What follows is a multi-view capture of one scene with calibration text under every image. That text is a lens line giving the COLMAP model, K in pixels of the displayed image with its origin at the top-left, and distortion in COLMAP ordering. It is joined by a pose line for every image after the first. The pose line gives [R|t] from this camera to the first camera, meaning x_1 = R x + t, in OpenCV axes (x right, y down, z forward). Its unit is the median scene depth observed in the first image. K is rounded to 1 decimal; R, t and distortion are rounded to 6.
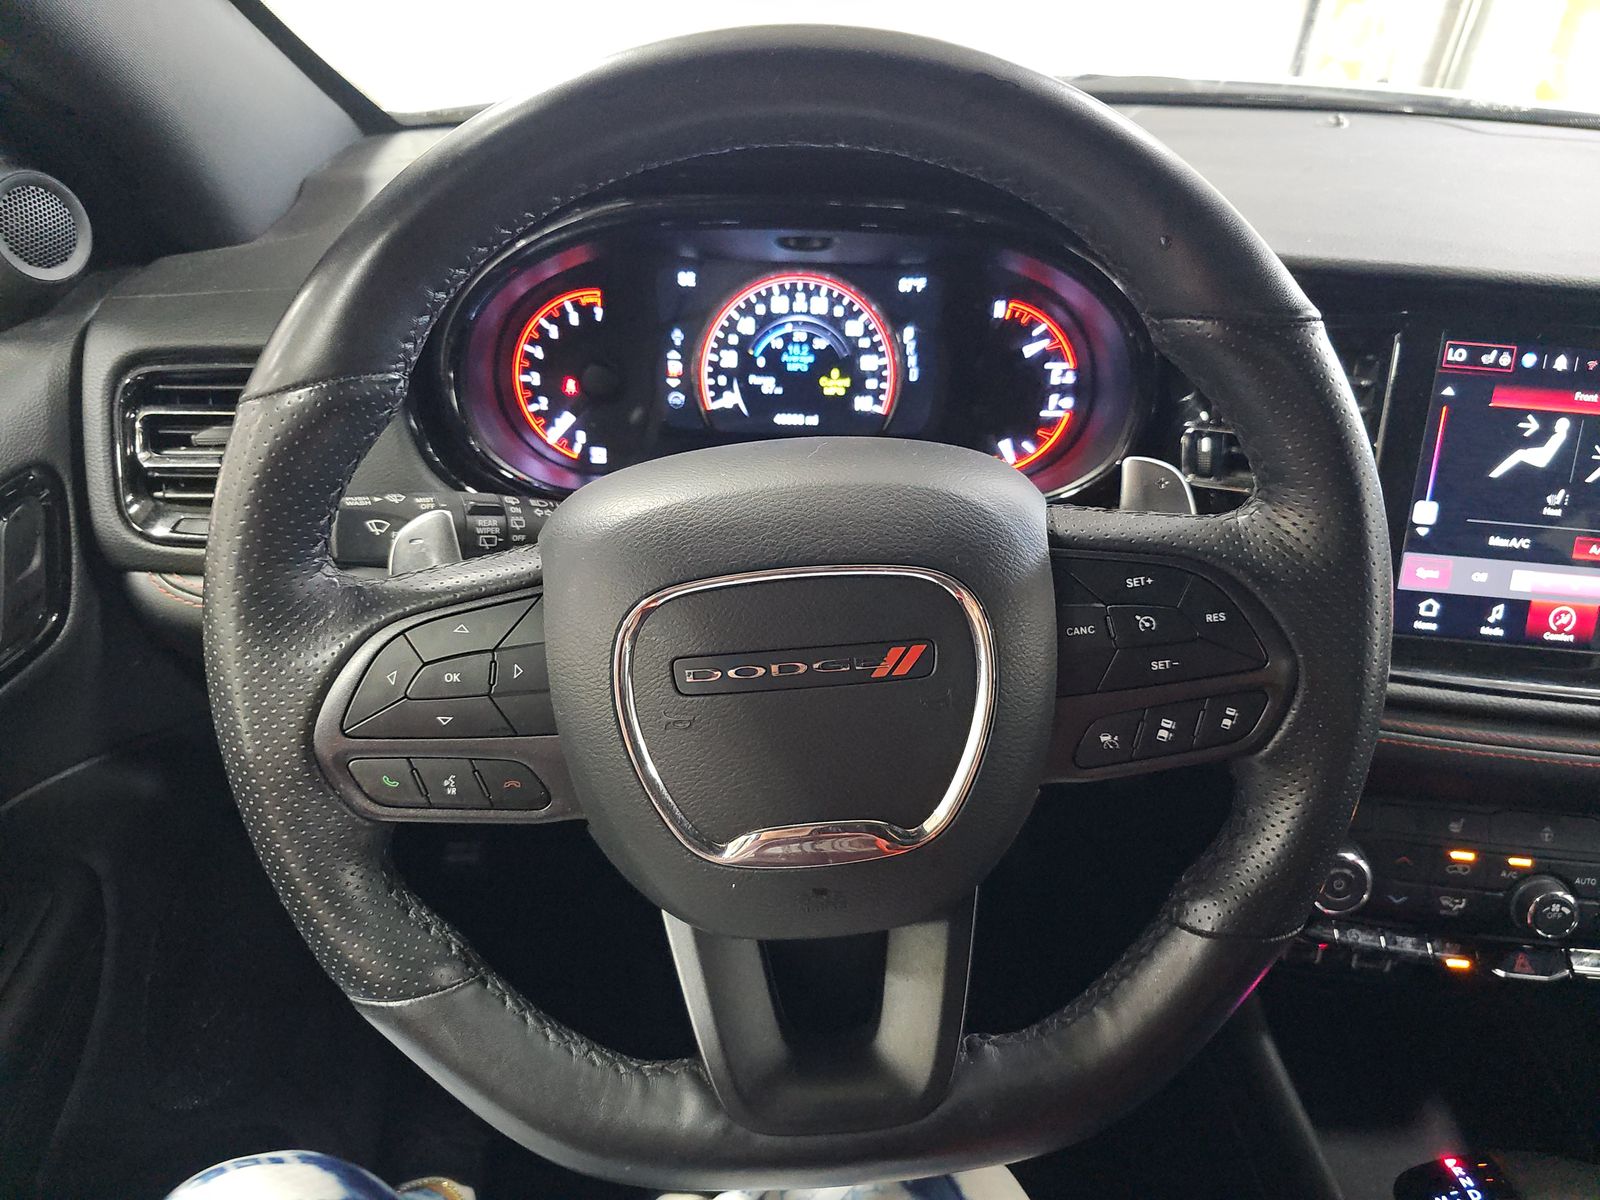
lens RADIAL K [[1063.4, 0, 798.2], [0, 1063.4, 603.2], [0, 0, 1]] dist [-0.002235, -0.015869]
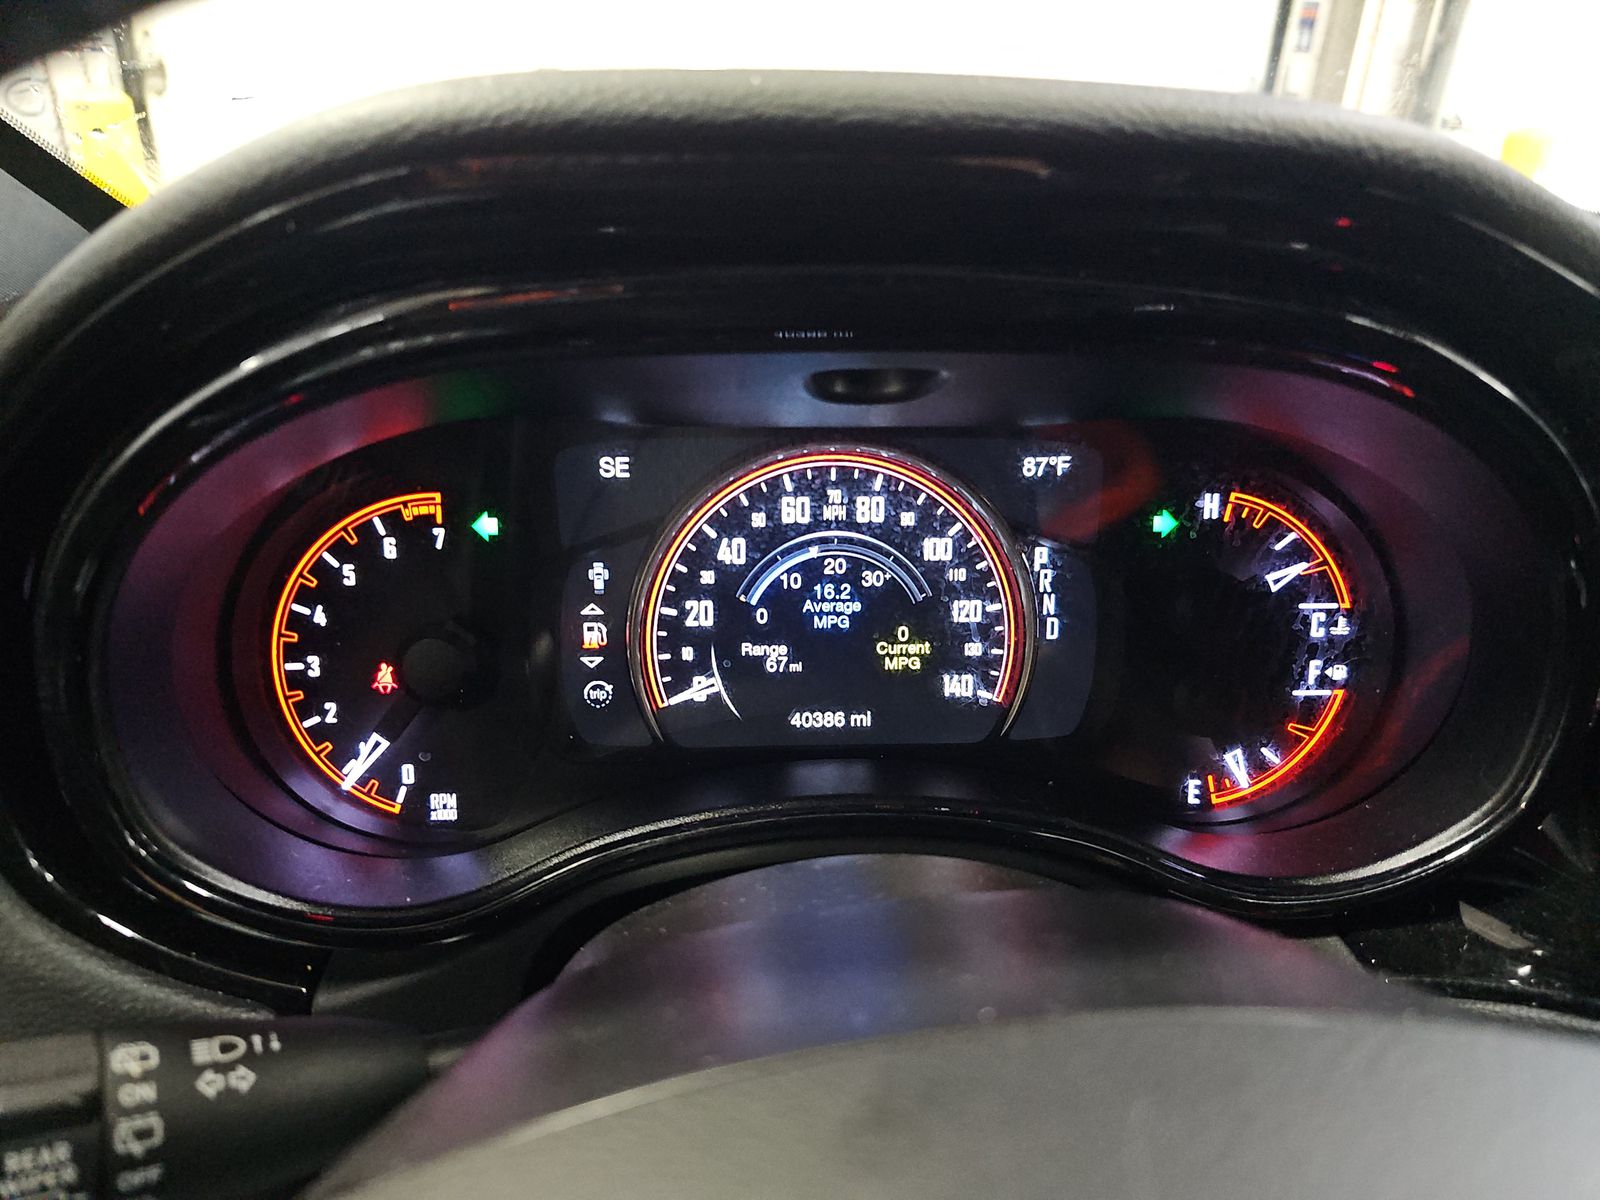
lens RADIAL K [[1063.4, 0, 807.6], [0, 1063.4, 594.2], [0, 0, 1]] dist [-0.002235, -0.015869]
pose [[0.997960, -0.033148, 0.054555, -0.040472], [0.041690, 0.985620, -0.163754, -0.152039], [-0.048342, 0.165694, 0.984992, 0.487132]]
